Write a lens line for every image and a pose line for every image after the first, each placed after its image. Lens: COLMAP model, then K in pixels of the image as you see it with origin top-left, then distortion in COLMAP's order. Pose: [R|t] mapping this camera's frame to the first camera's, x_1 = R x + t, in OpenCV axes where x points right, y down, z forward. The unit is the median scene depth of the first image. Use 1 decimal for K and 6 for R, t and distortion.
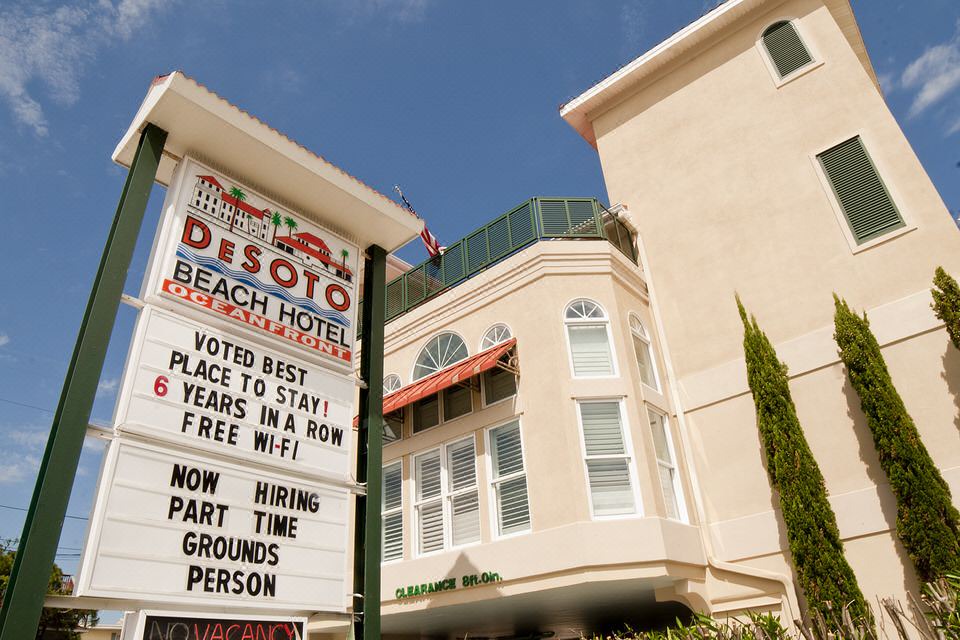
lens RADIAL K [[626.0, 0, 475.8], [0, 626.0, 313.6], [0, 0, 1]] dist [-0.102488, -0.007085]
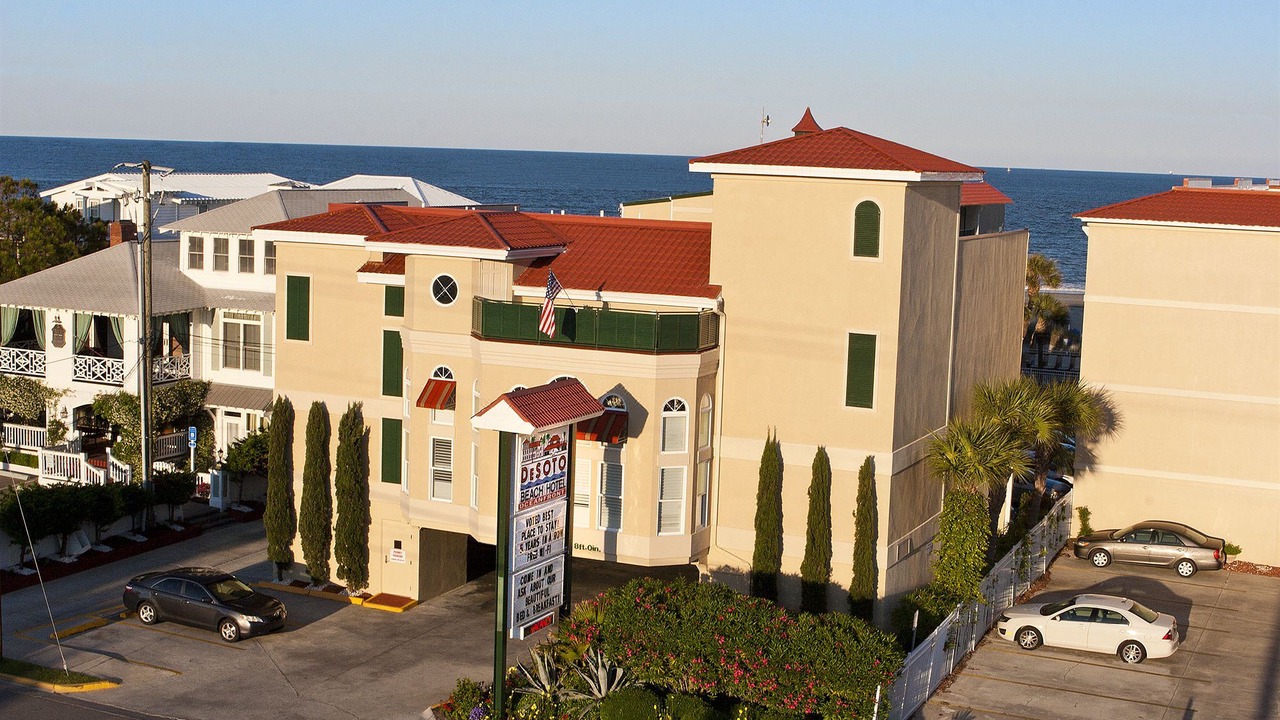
lens RADIAL K [[1725.4, 0, 634.4], [0, 1725.4, 357.3], [0, 0, 1]] dist [-0.050147, 0.000000]
pose [[0.955948, 0.055341, 0.288272, -1.730131], [-0.217701, 0.792424, 0.569799, -3.735318], [-0.196901, -0.607455, 0.769564, -3.280248]]
